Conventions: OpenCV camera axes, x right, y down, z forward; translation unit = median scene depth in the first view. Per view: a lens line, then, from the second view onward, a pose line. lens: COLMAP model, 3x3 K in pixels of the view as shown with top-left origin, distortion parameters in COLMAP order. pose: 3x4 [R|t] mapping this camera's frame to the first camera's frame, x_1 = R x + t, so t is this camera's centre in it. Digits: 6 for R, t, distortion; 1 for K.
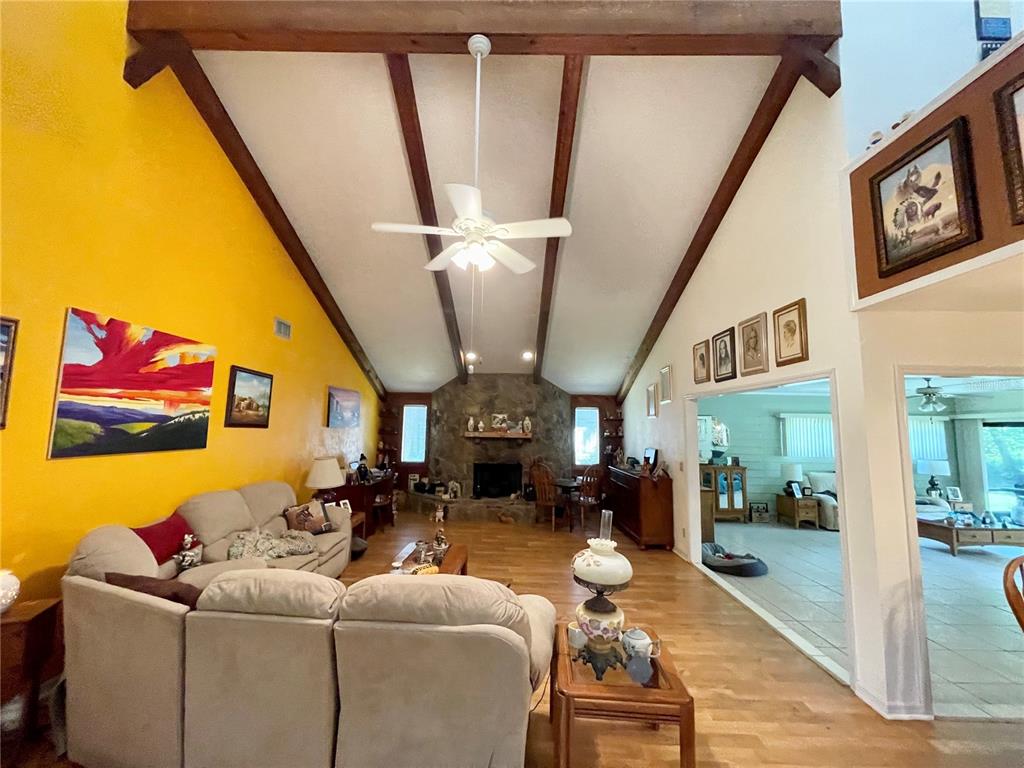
lens RADIAL K [[413.1, 0, 509.9], [0, 413.1, 385.8], [0, 0, 1]] dist [-0.001881, 0.001097]
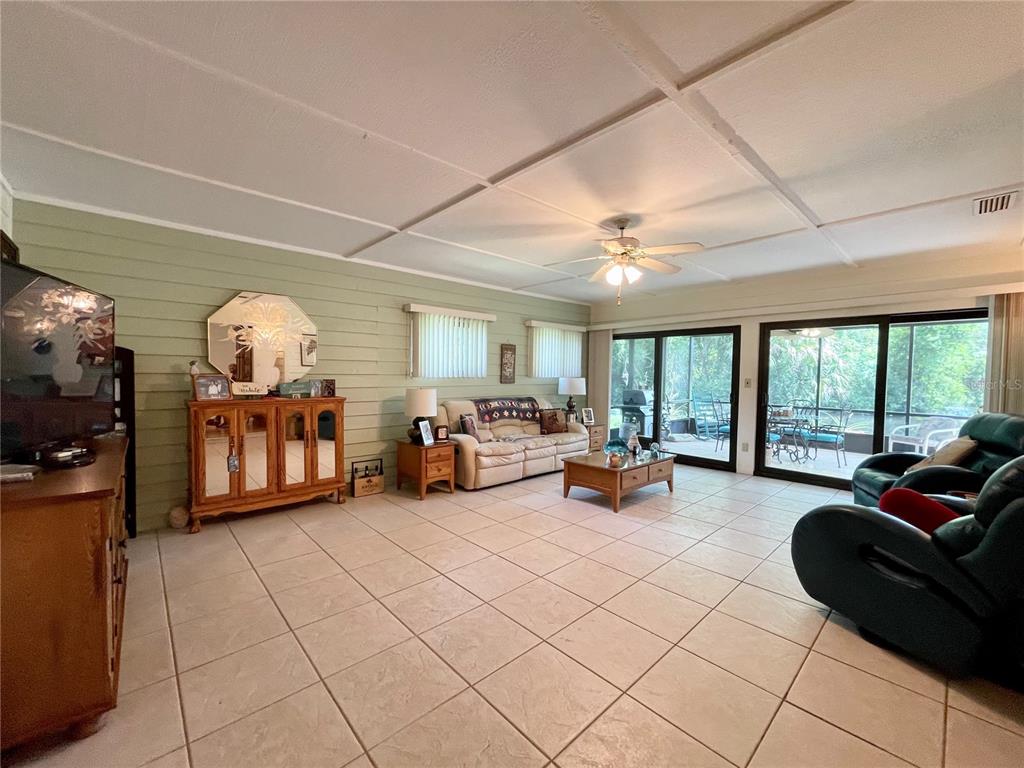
lens RADIAL K [[412.5, 0, 509.4], [0, 412.5, 387.1], [0, 0, 1]] dist [0.000989, 0.000562]
pose [[0.732081, -0.034927, 0.680321, 0.669867], [-0.068803, 0.989787, 0.124852, 0.189081], [-0.677734, -0.138209, 0.722201, 0.881349]]
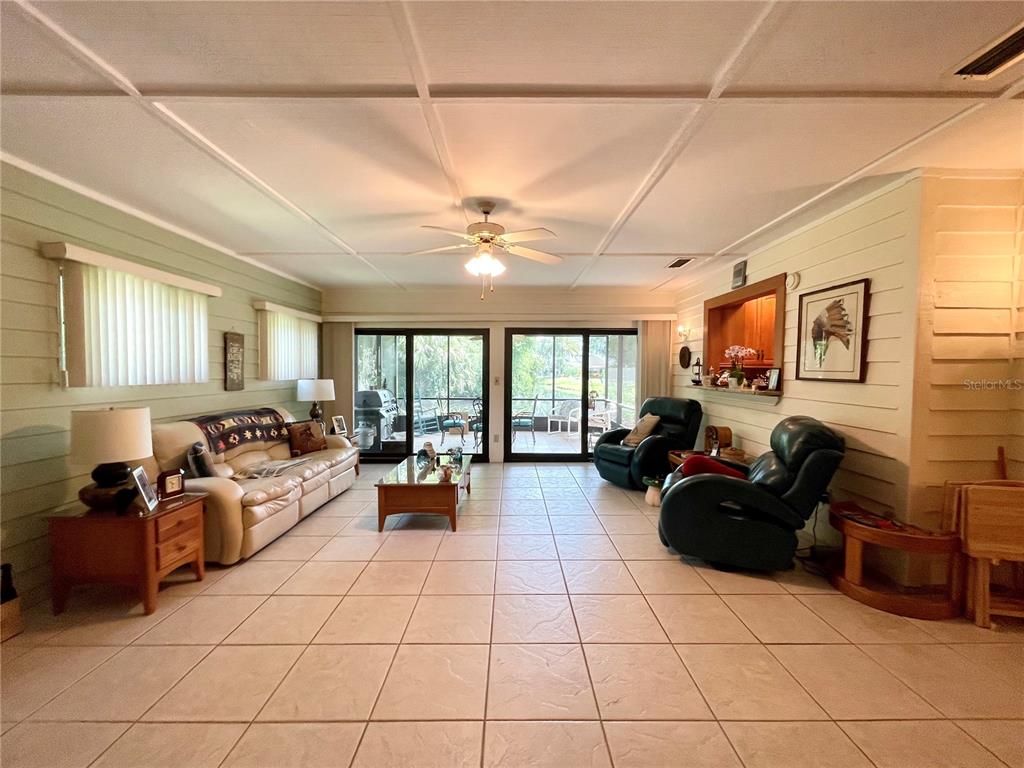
lens RADIAL K [[415.0, 0, 511.1], [0, 415.0, 387.6], [0, 0, 1]] dist [0.000454, 0.000264]
pose [[-0.007049, -0.057676, 0.998310, 0.653673], [-0.107643, 0.992578, 0.056585, 0.221461], [-0.994165, -0.107062, -0.013205, 1.266083]]
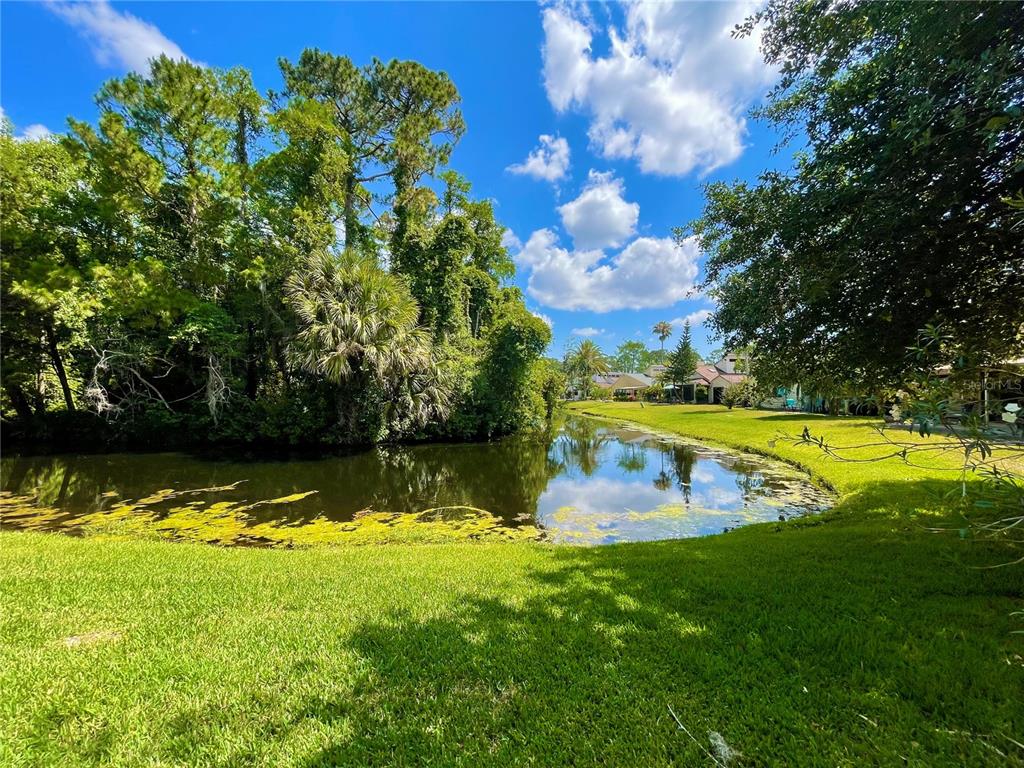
lens RADIAL K [[413.1, 0, 509.9], [0, 413.1, 385.8], [0, 0, 1]] dist [-0.001881, 0.001097]
pose [[0.048393, 0.003117, 0.998824, 3.550834], [-0.105984, 0.994366, 0.002032, 0.300731], [-0.993190, -0.105958, 0.048450, 0.962843]]
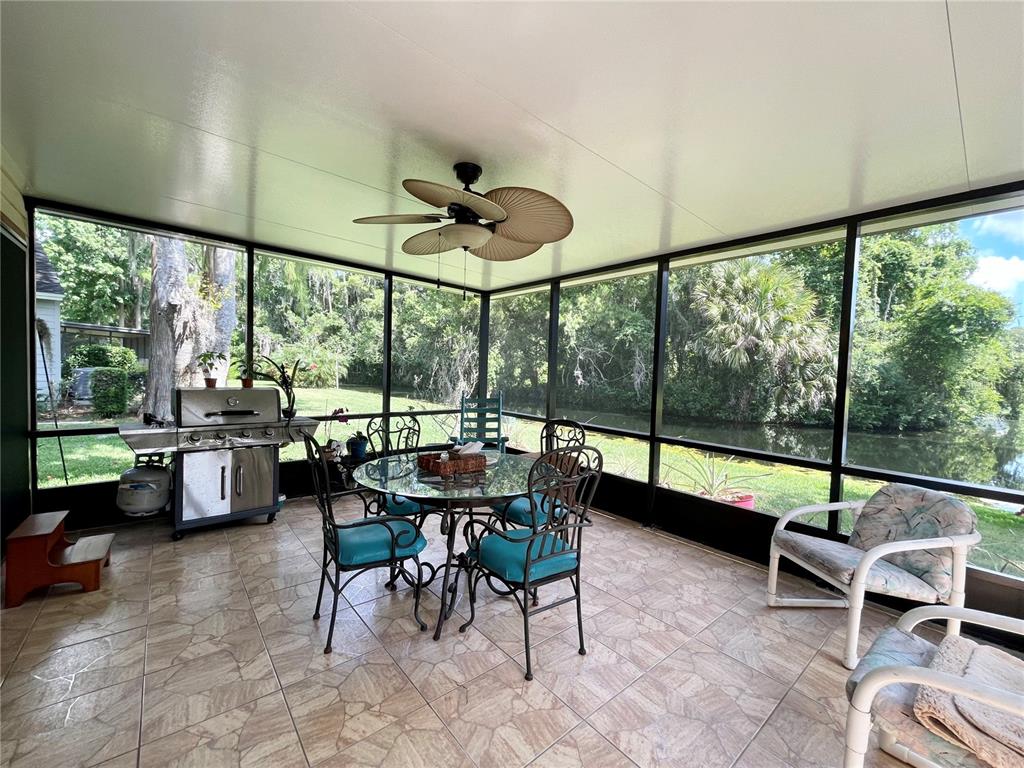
lens RADIAL K [[413.1, 0, 509.9], [0, 413.1, 385.8], [0, 0, 1]] dist [-0.001881, 0.001097]
pose [[0.756241, -0.020864, 0.653961, 2.317219], [-0.083903, 0.988147, 0.128552, 0.240289], [-0.648892, -0.152086, 0.745526, 0.860857]]
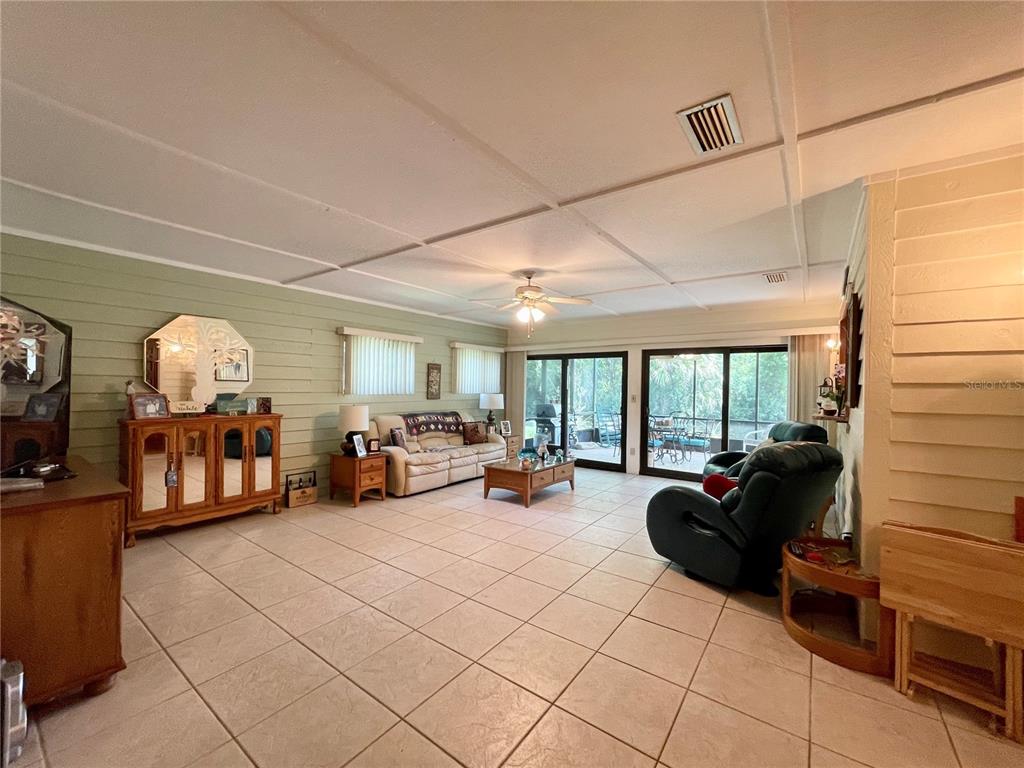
lens RADIAL K [[413.1, 0, 509.9], [0, 413.1, 385.8], [0, 0, 1]] dist [-0.001881, 0.001097]
pose [[0.589532, -0.010411, 0.807678, 0.547930], [-0.087471, 0.993214, 0.076649, 0.160130], [-0.802995, -0.115835, 0.584620, 0.779368]]
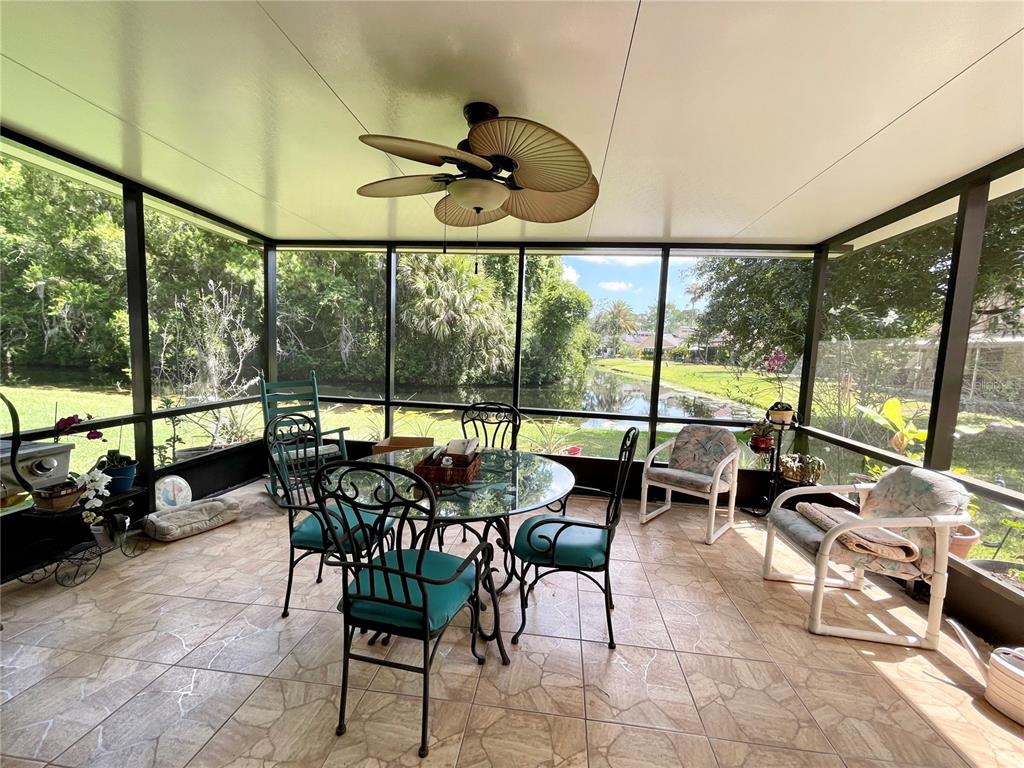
lens RADIAL K [[412.5, 0, 509.4], [0, 412.5, 387.1], [0, 0, 1]] dist [0.000989, 0.000562]
pose [[0.112399, -0.108090, 0.987767, 2.166698], [-0.138235, 0.982699, 0.123265, 0.265841], [-0.984001, -0.150399, 0.095513, 1.234457]]
